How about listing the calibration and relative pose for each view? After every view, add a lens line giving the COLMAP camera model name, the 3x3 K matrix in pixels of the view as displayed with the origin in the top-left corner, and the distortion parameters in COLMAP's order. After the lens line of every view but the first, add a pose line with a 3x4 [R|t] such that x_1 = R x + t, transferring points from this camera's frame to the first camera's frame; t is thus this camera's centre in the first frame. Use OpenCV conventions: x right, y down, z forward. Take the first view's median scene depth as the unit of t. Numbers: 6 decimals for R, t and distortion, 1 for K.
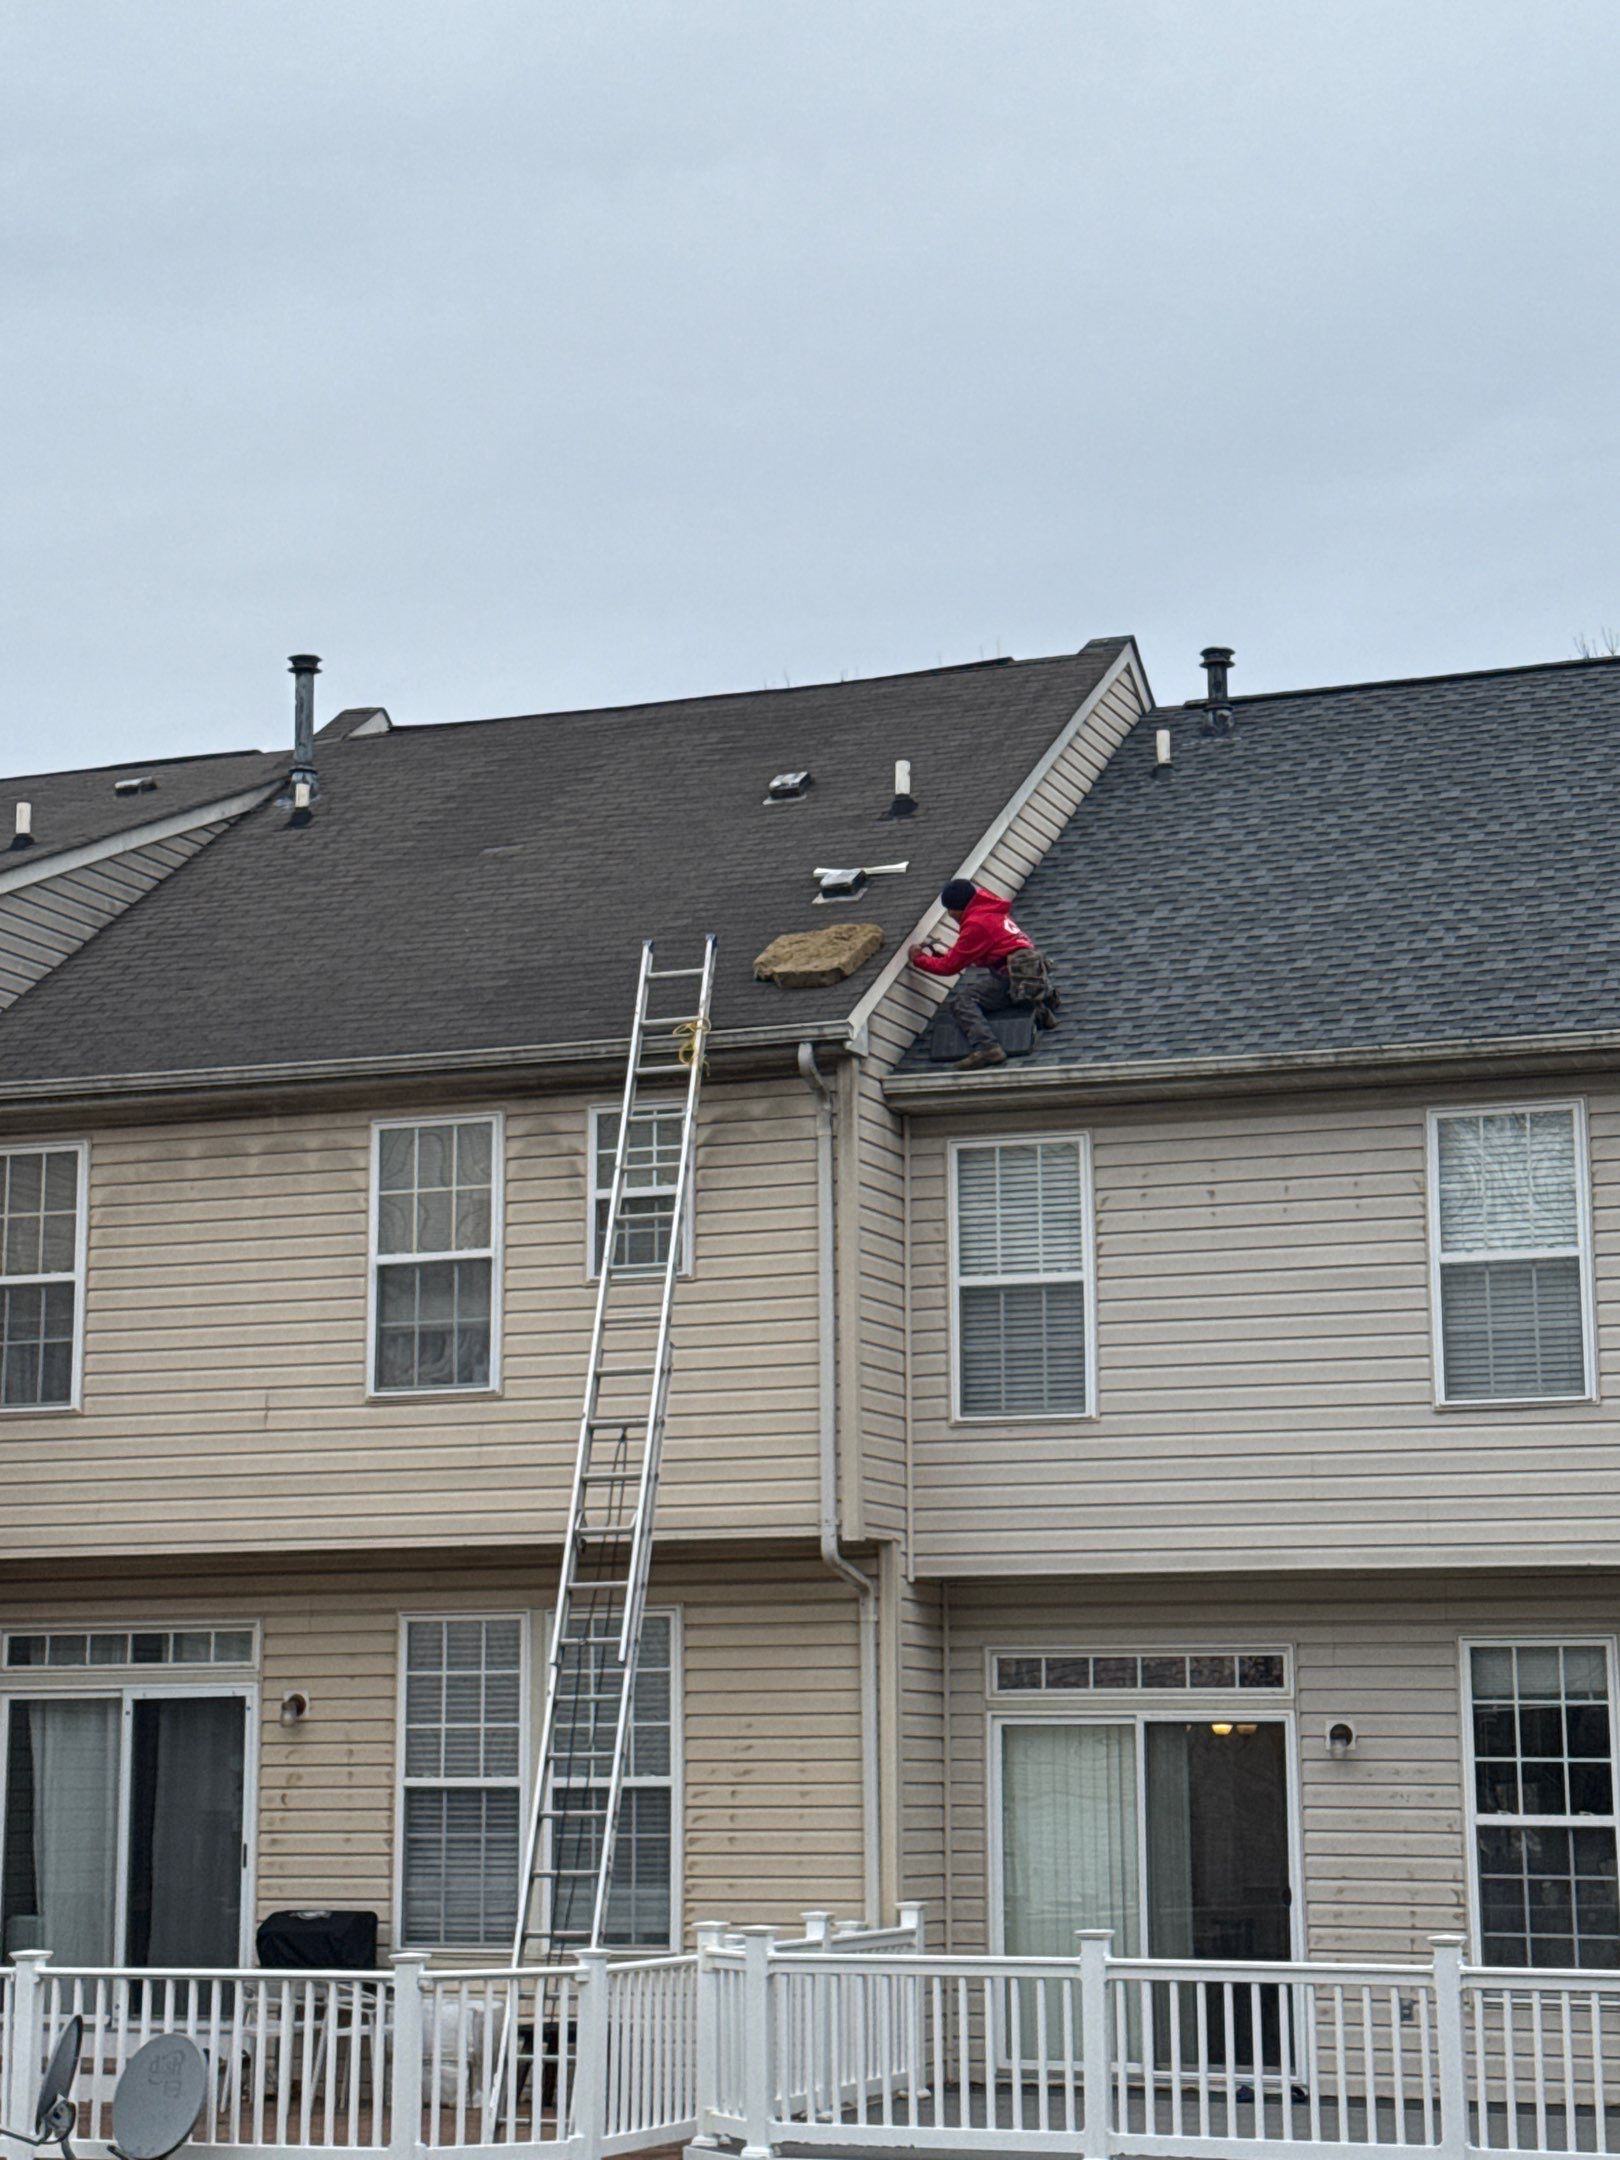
lens RADIAL K [[3821.1, 0, 806.5], [0, 3821.1, 1048.1], [0, 0, 1]] dist [0.120299, 0.069684]
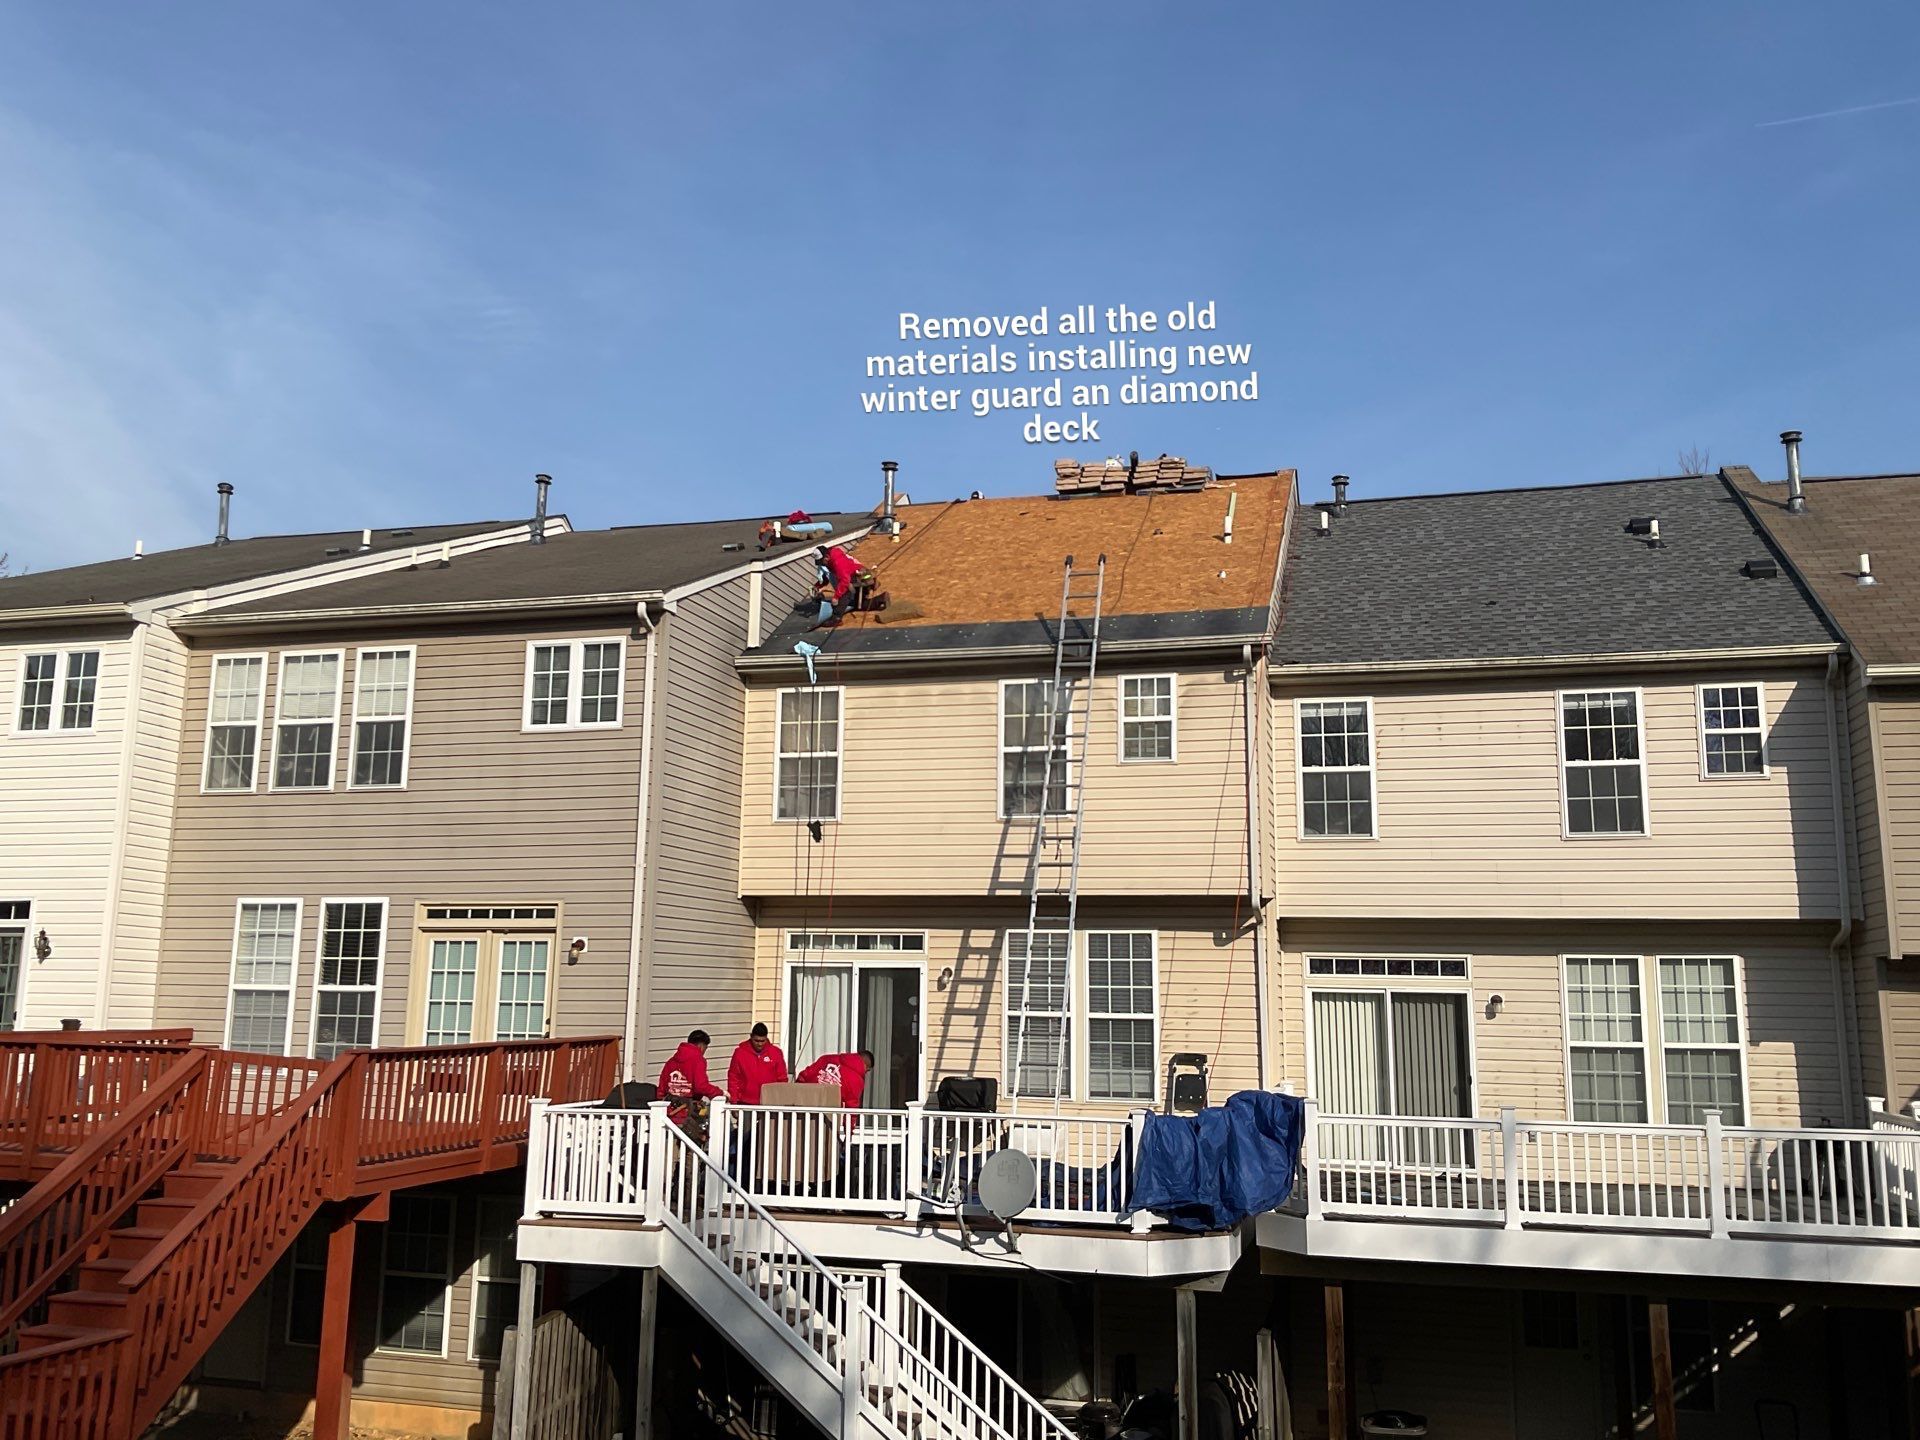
lens RADIAL K [[1567.7, 0, 960.0], [0, 1567.7, 720.0], [0, 0, 1]] dist [0.112244, -0.223284]
pose [[0.994729, 0.034801, 0.096452, -0.214677], [-0.035863, 0.999313, 0.009298, 0.033501], [-0.096062, -0.012708, 0.995294, 0.198027]]
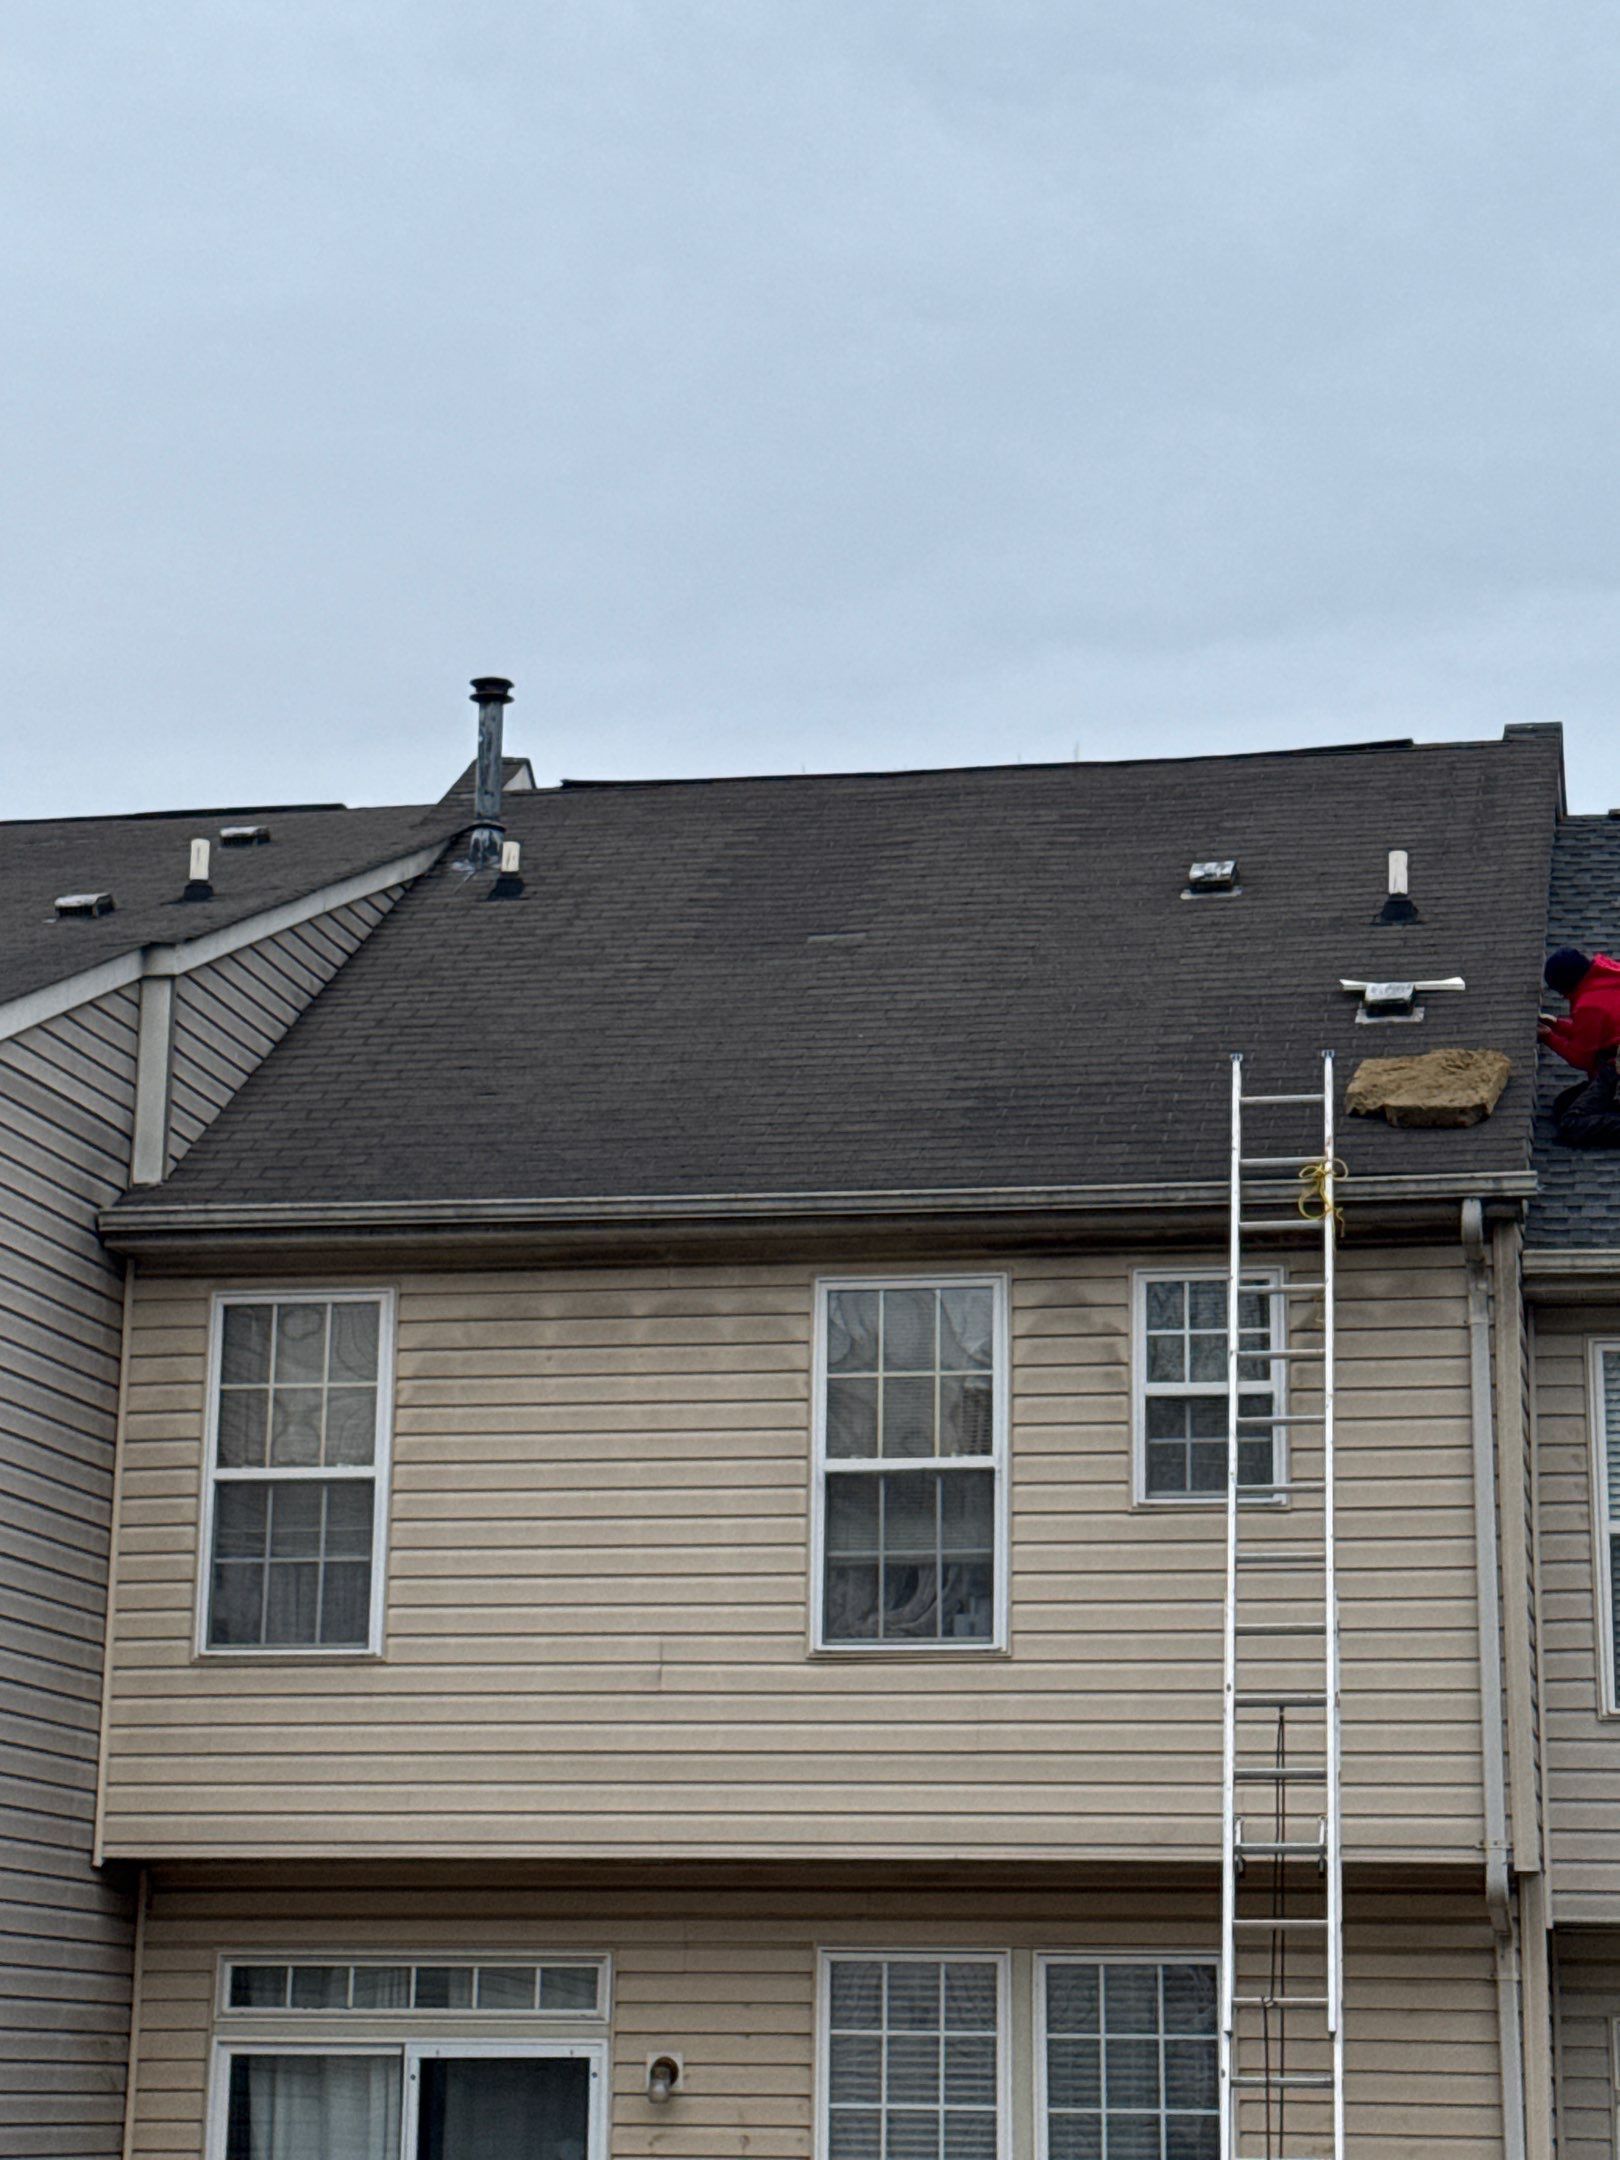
lens RADIAL K [[4378.4, 0, 814.2], [0, 4378.4, 1036.2], [0, 0, 1]] dist [0.124080, 0.130831]
pose [[0.985665, 0.056405, 0.159005, -0.255841], [-0.047369, 0.997070, -0.060062, 0.023653], [-0.161927, 0.051669, 0.985449, 0.159466]]
